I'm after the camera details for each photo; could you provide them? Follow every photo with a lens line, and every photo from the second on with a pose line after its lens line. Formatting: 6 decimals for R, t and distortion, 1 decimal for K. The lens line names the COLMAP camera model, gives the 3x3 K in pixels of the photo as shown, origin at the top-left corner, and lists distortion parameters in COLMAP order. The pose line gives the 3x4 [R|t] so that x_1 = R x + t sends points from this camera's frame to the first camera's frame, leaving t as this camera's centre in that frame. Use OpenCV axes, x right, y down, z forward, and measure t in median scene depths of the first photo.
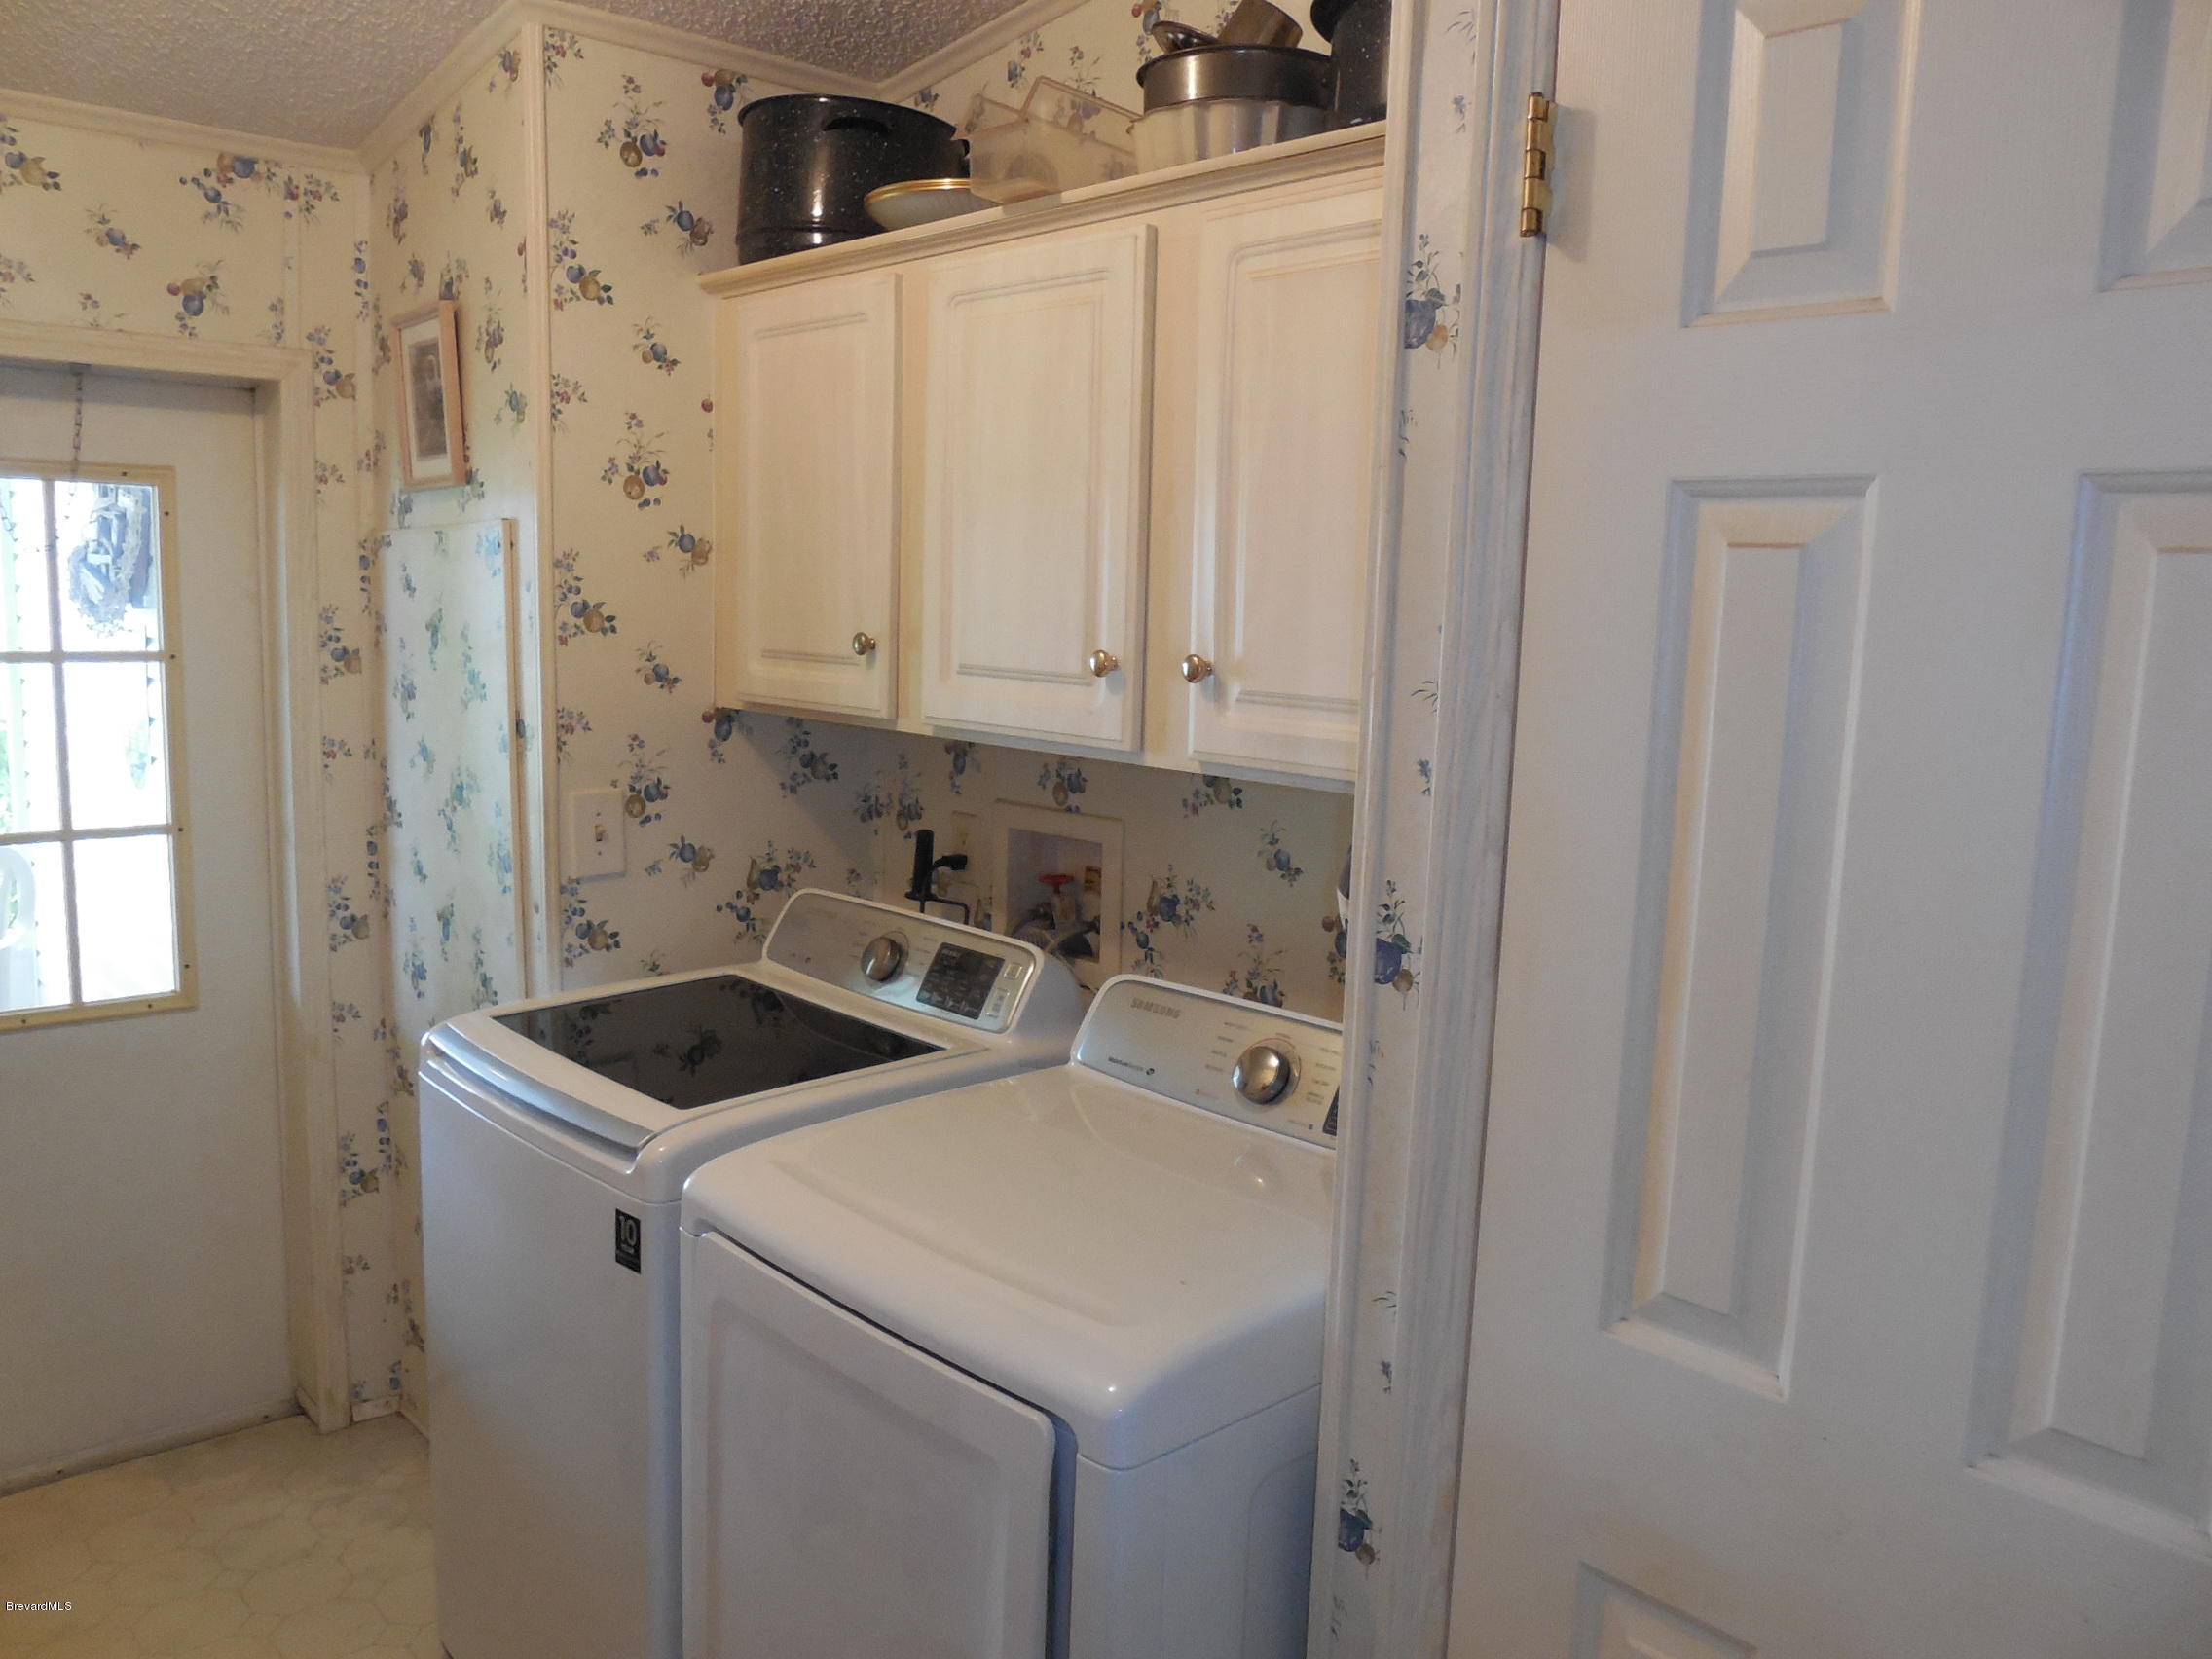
lens RADIAL K [[1708.6, 0, 1106.0], [0, 1708.6, 829.5], [0, 0, 1]] dist [-0.113798, 0.159939]
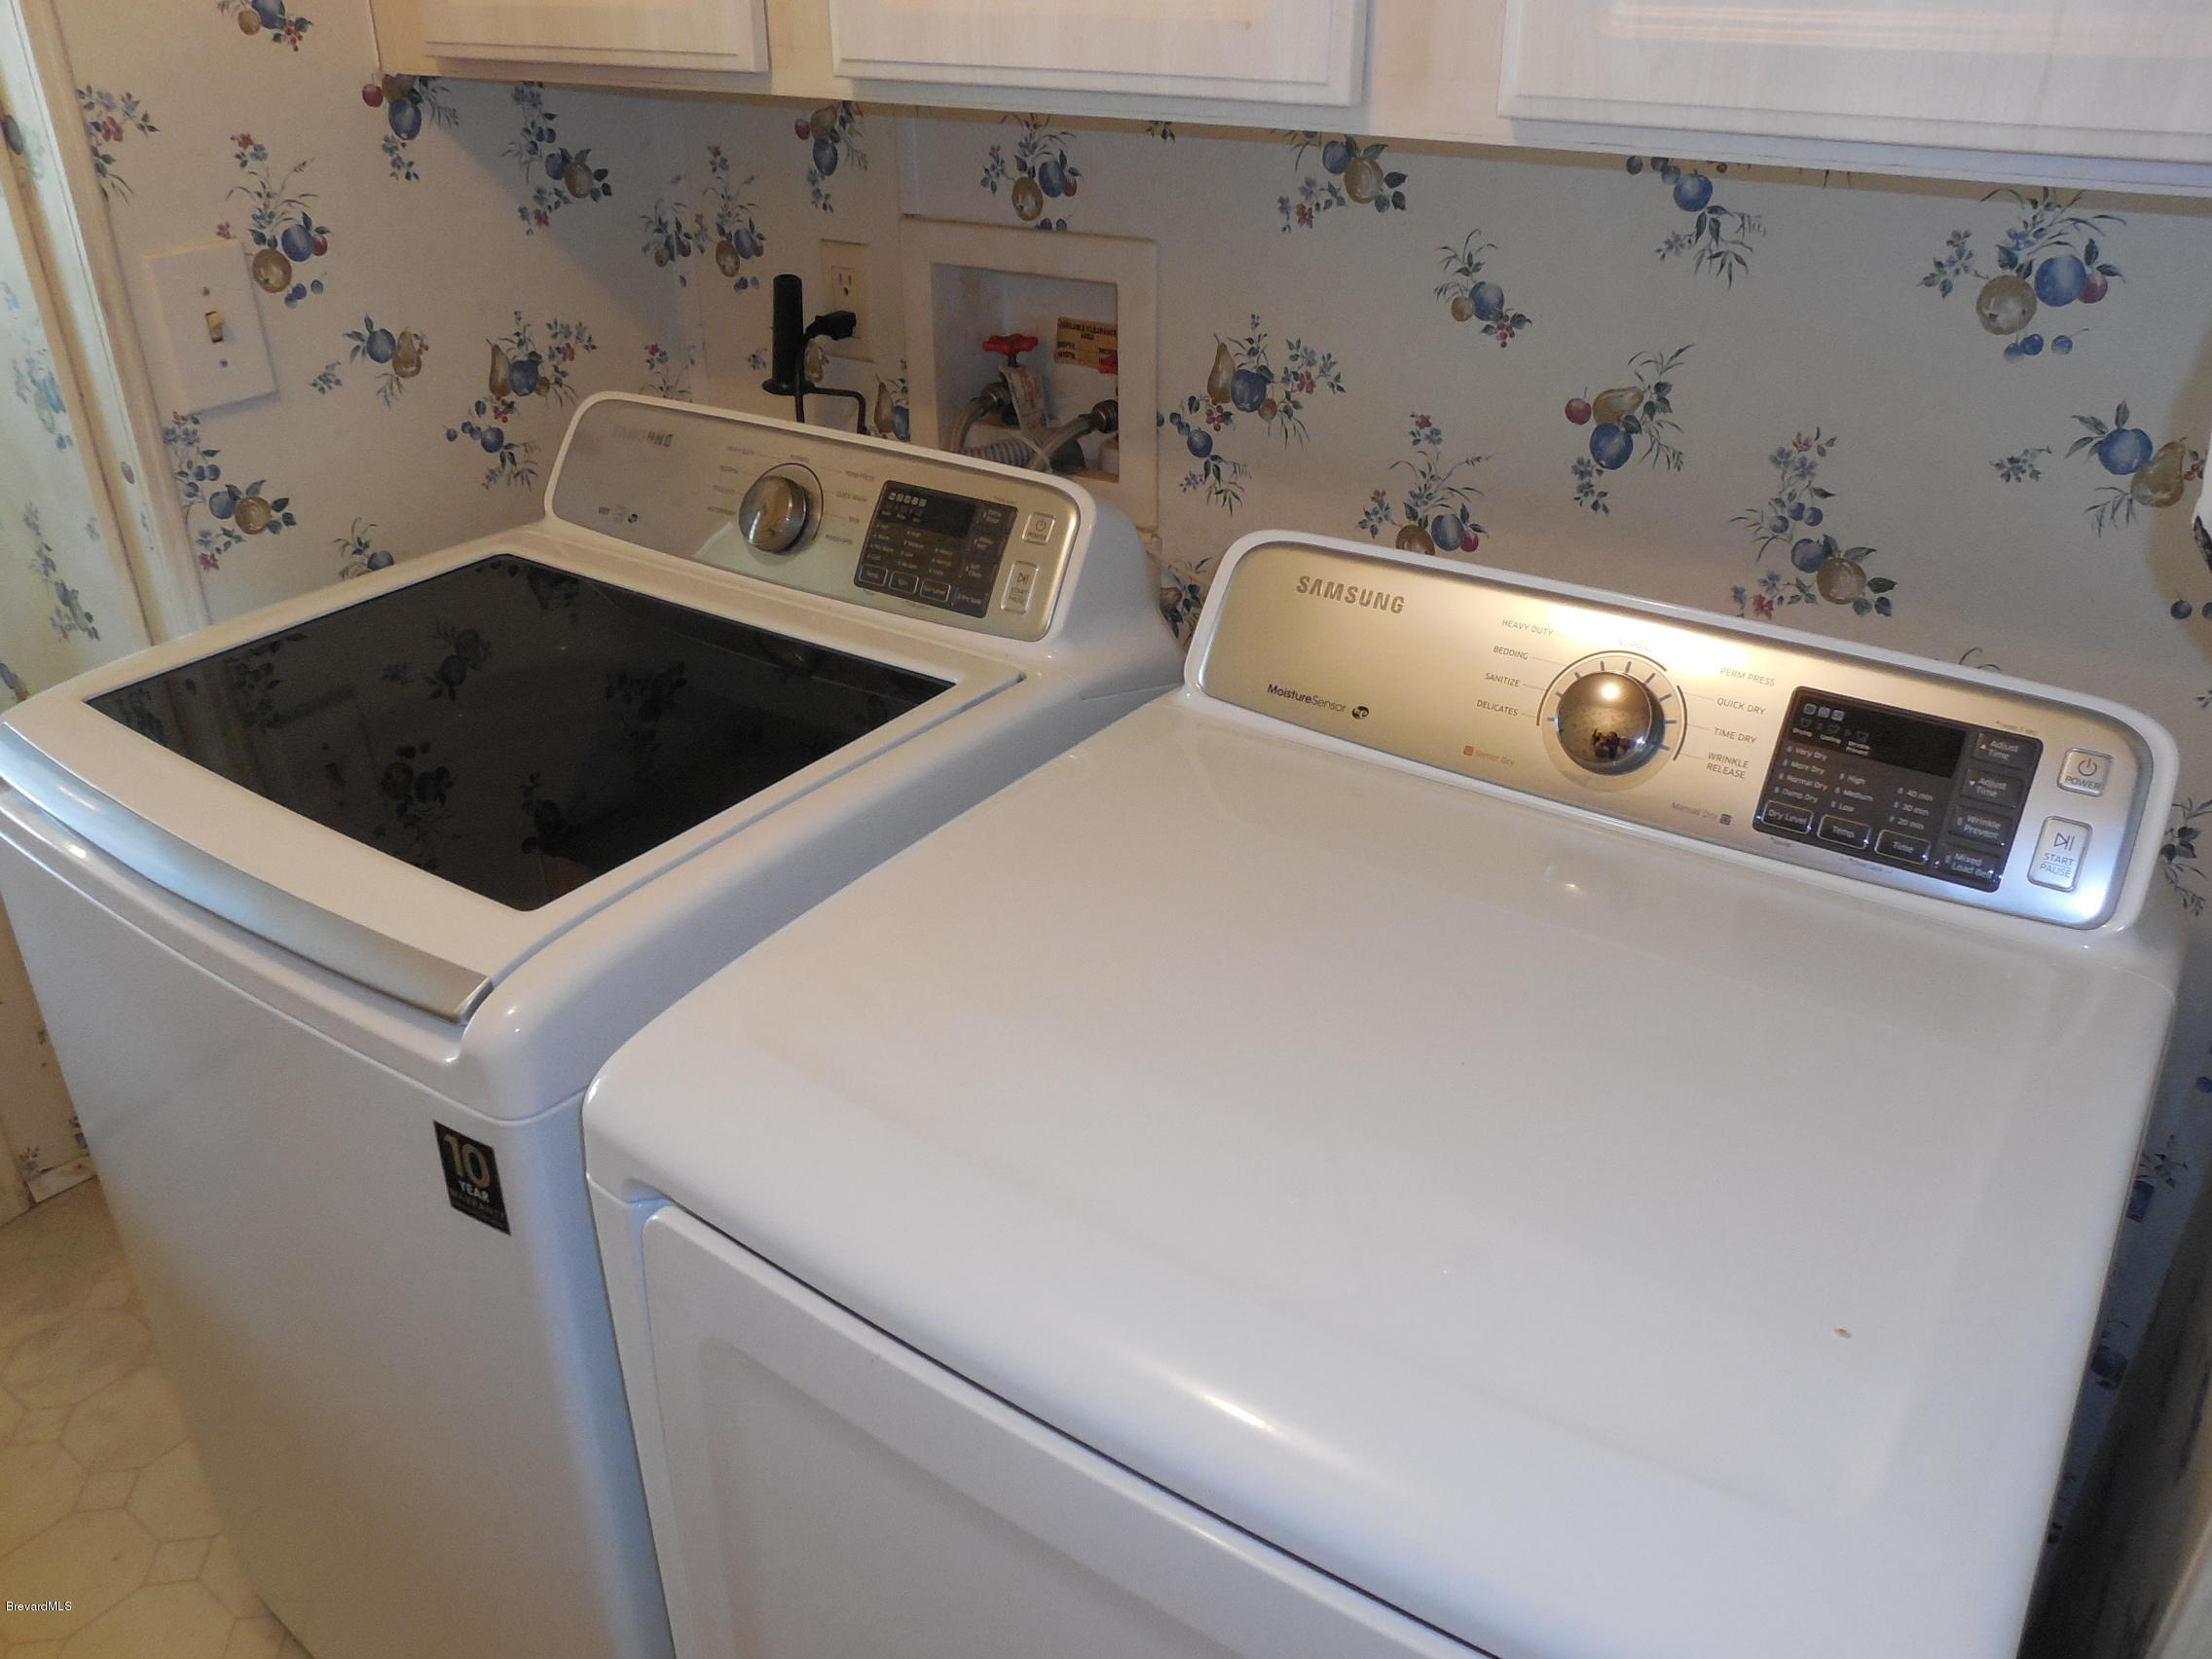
lens RADIAL K [[1672.5, 0, 1106.0], [0, 1672.5, 829.5], [0, 0, 1]] dist [-0.063293, 0.027809]
pose [[0.979075, -0.118326, 0.165565, -0.118908], [0.054122, 0.935685, 0.348662, -0.014937], [-0.196172, -0.332406, 0.922509, 0.383376]]
